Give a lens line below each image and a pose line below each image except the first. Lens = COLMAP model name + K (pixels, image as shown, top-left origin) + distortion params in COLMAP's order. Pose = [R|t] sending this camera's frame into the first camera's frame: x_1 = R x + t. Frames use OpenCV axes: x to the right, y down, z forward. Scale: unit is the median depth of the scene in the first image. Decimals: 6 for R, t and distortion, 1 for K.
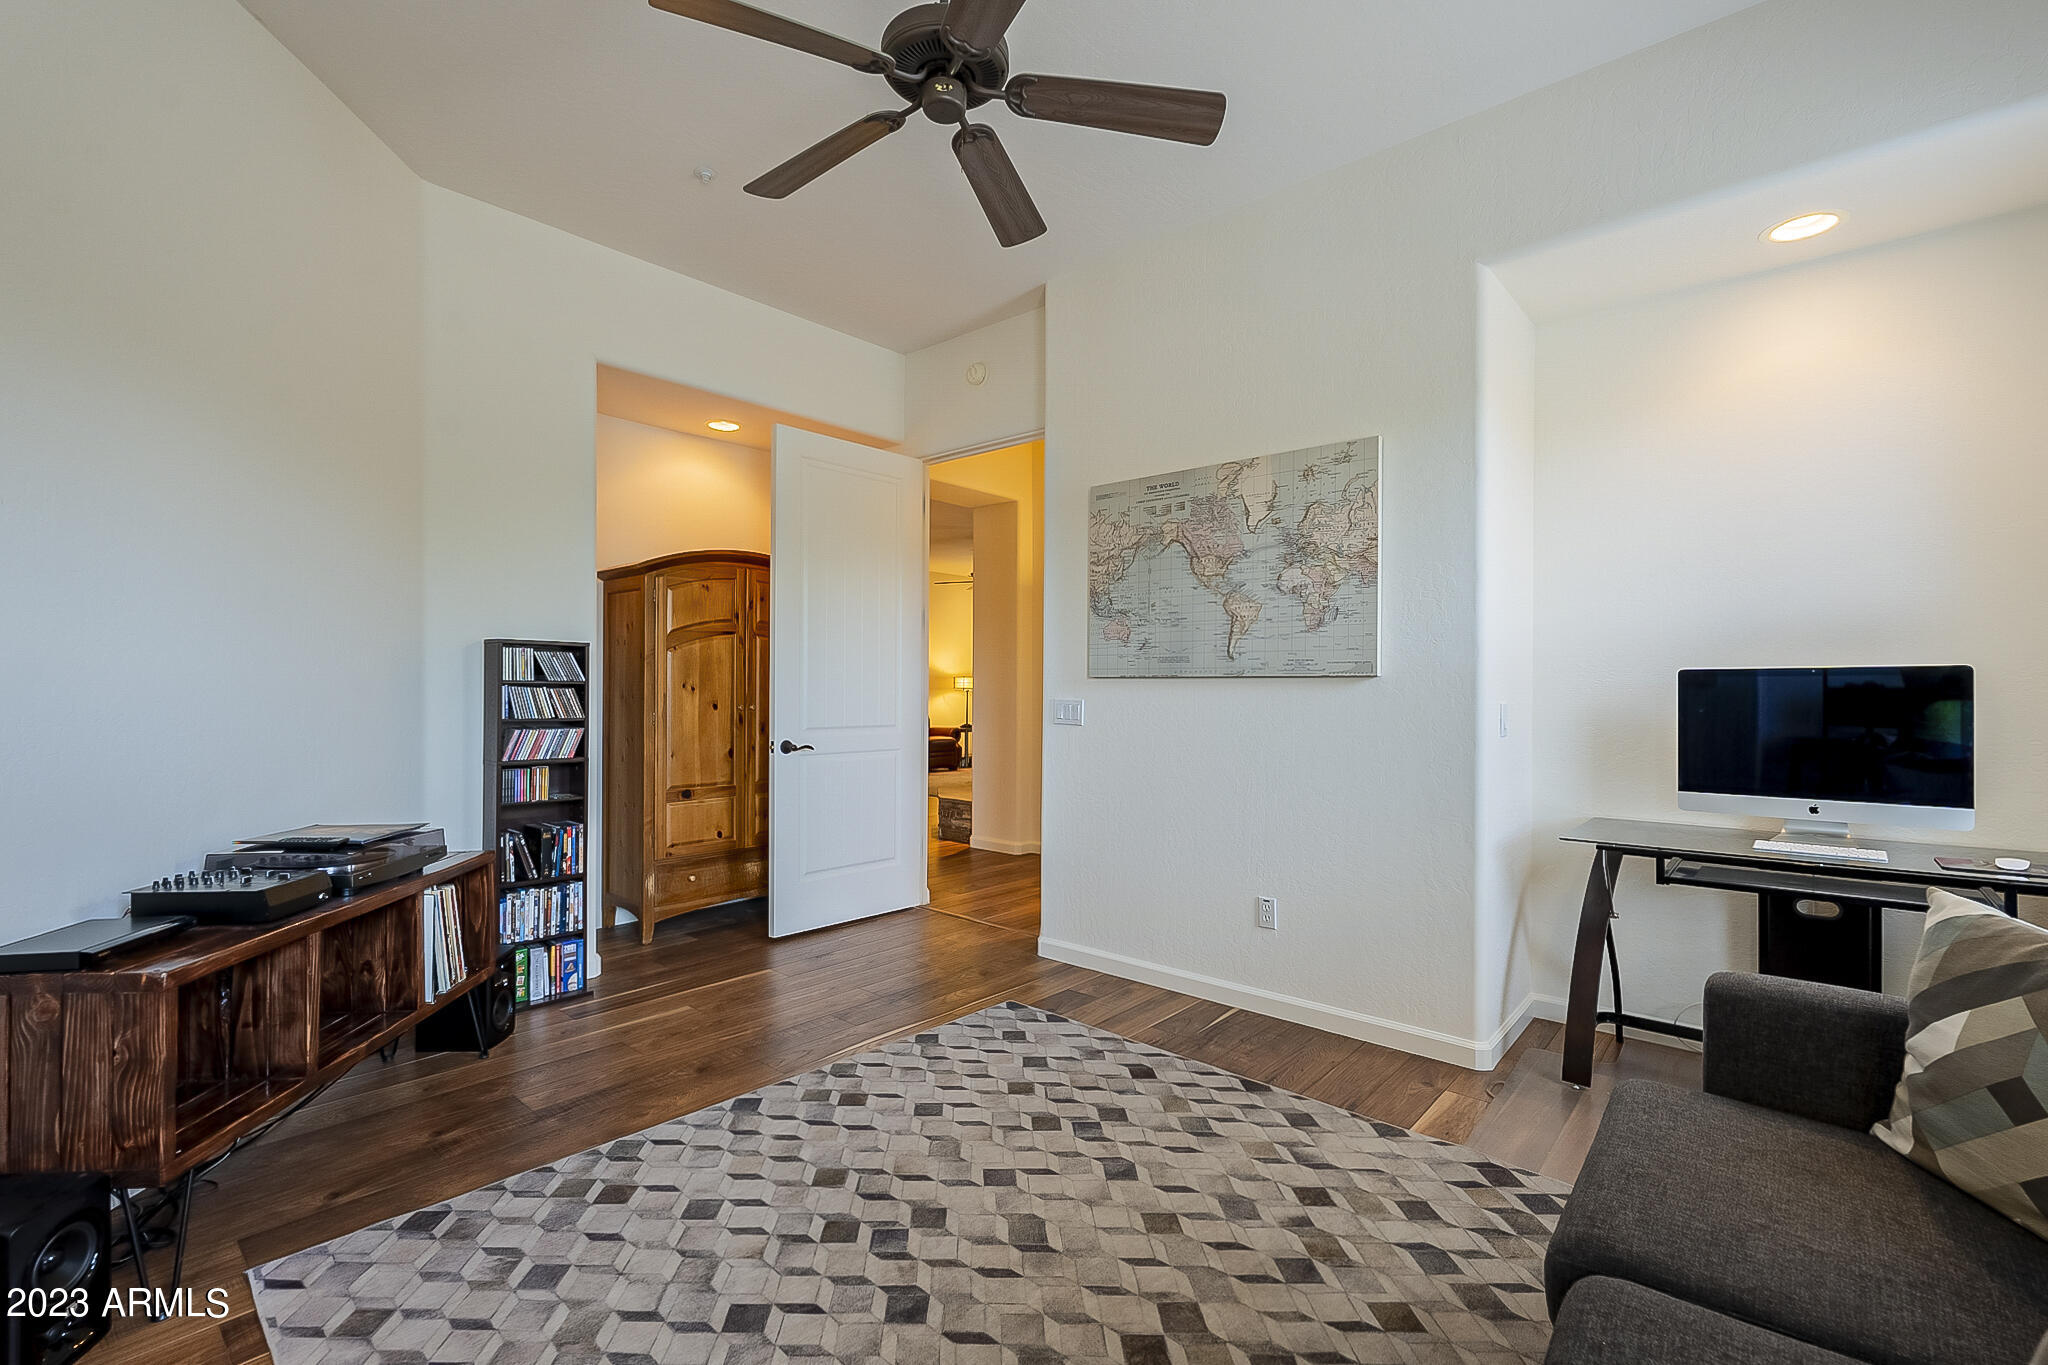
lens RADIAL K [[907.8, 0, 1024.5], [0, 907.8, 684.7], [0, 0, 1]] dist [0.001246, -0.001900]
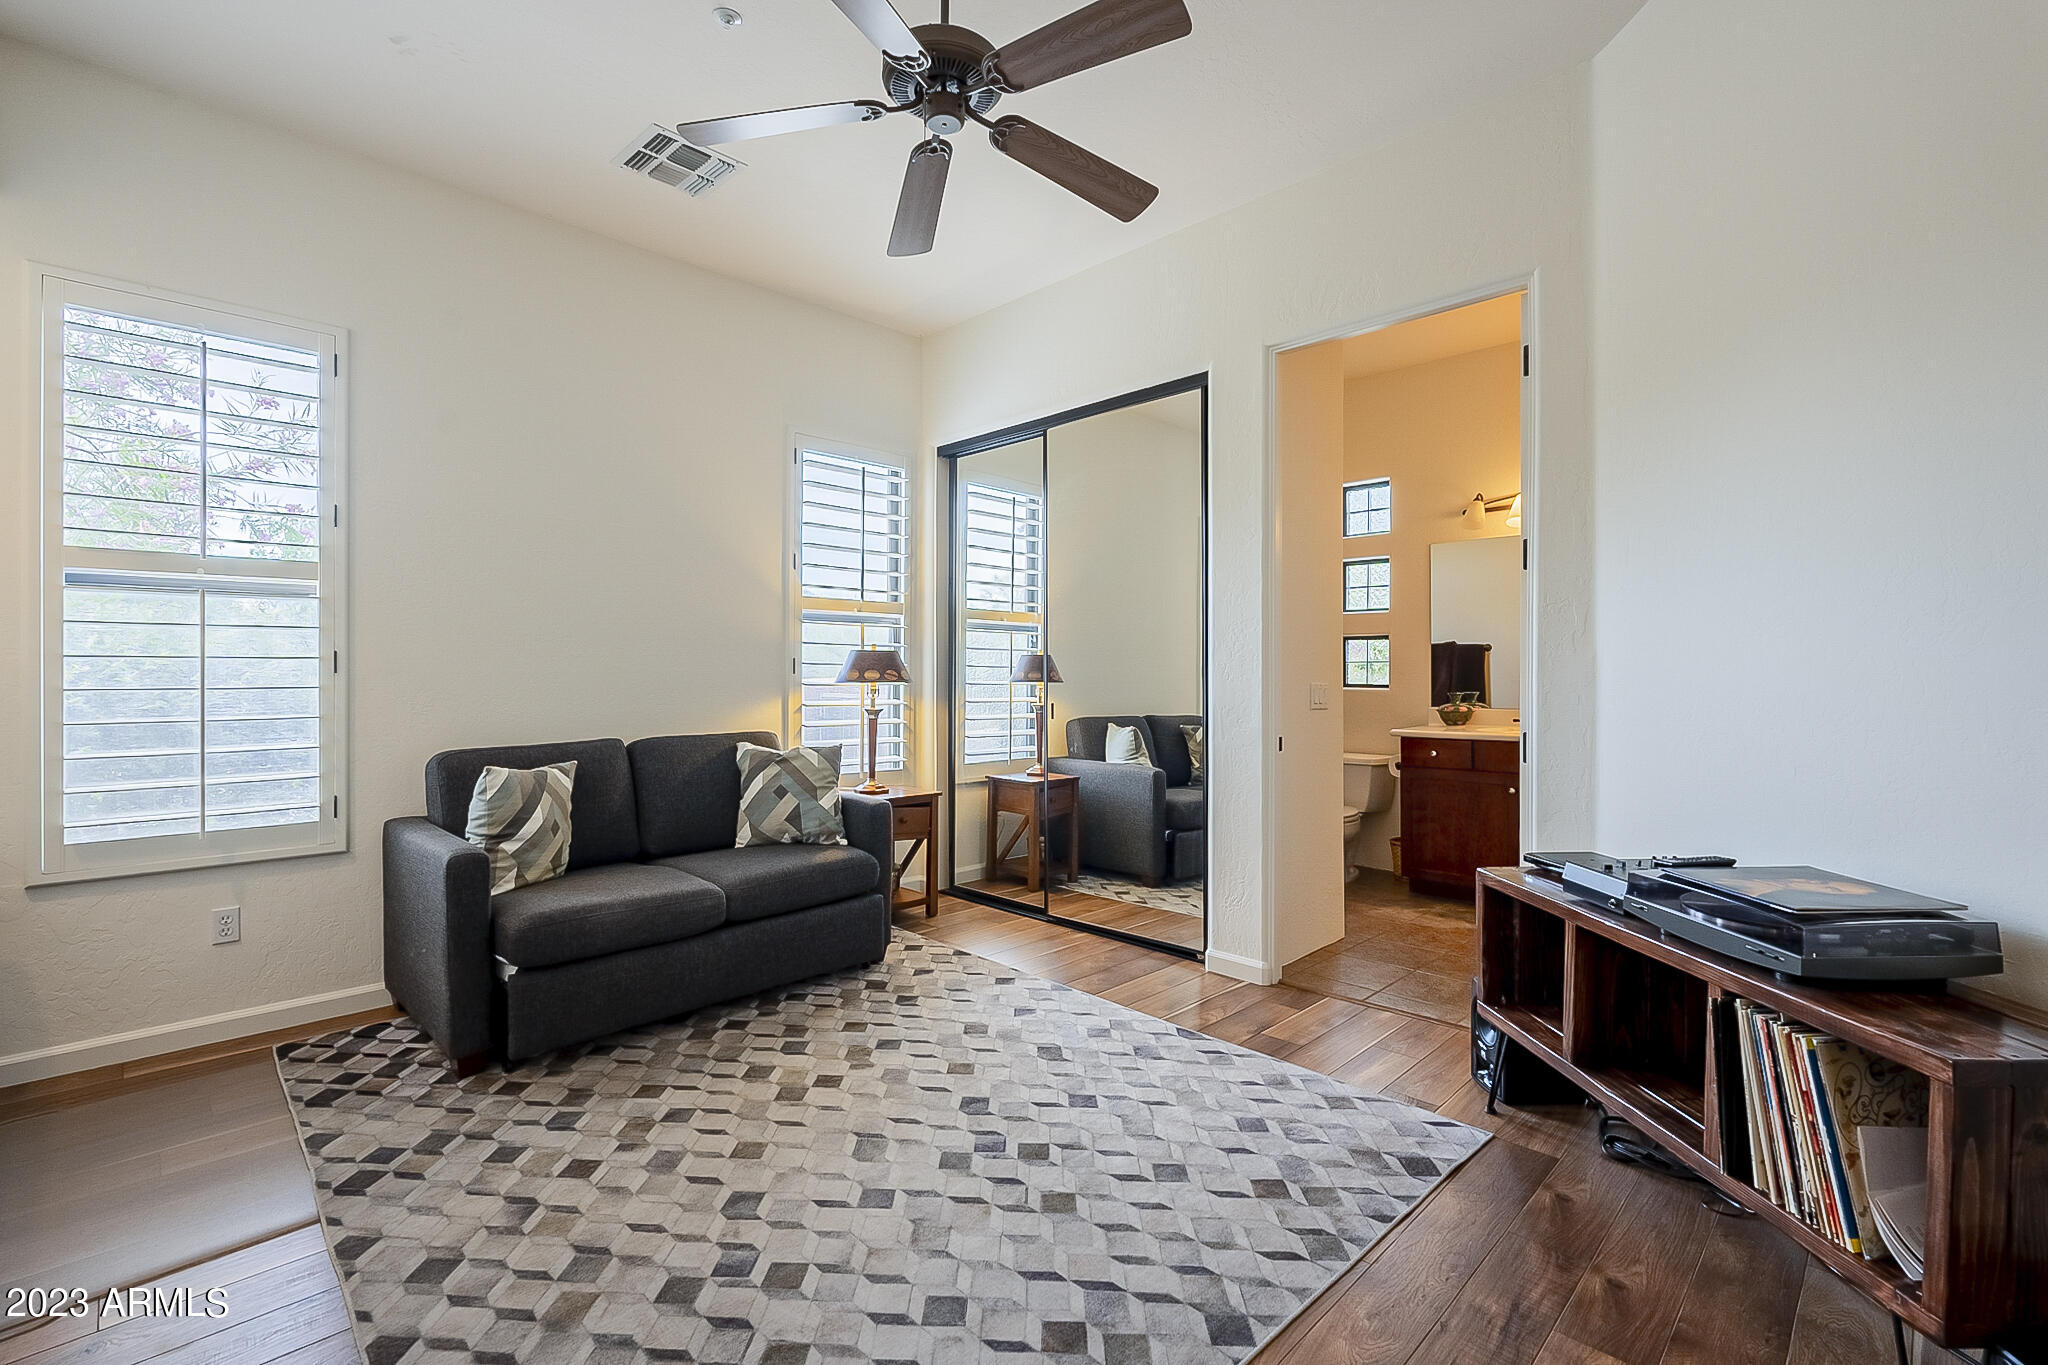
lens RADIAL K [[907.8, 0, 1023.4], [0, 907.8, 680.3], [0, 0, 1]] dist [0.001246, -0.001900]
pose [[-0.997617, -0.002633, 0.068944, -0.248776], [-0.002524, 0.999995, 0.001674, 0.010125], [-0.068948, 0.001496, -0.997619, 1.988912]]
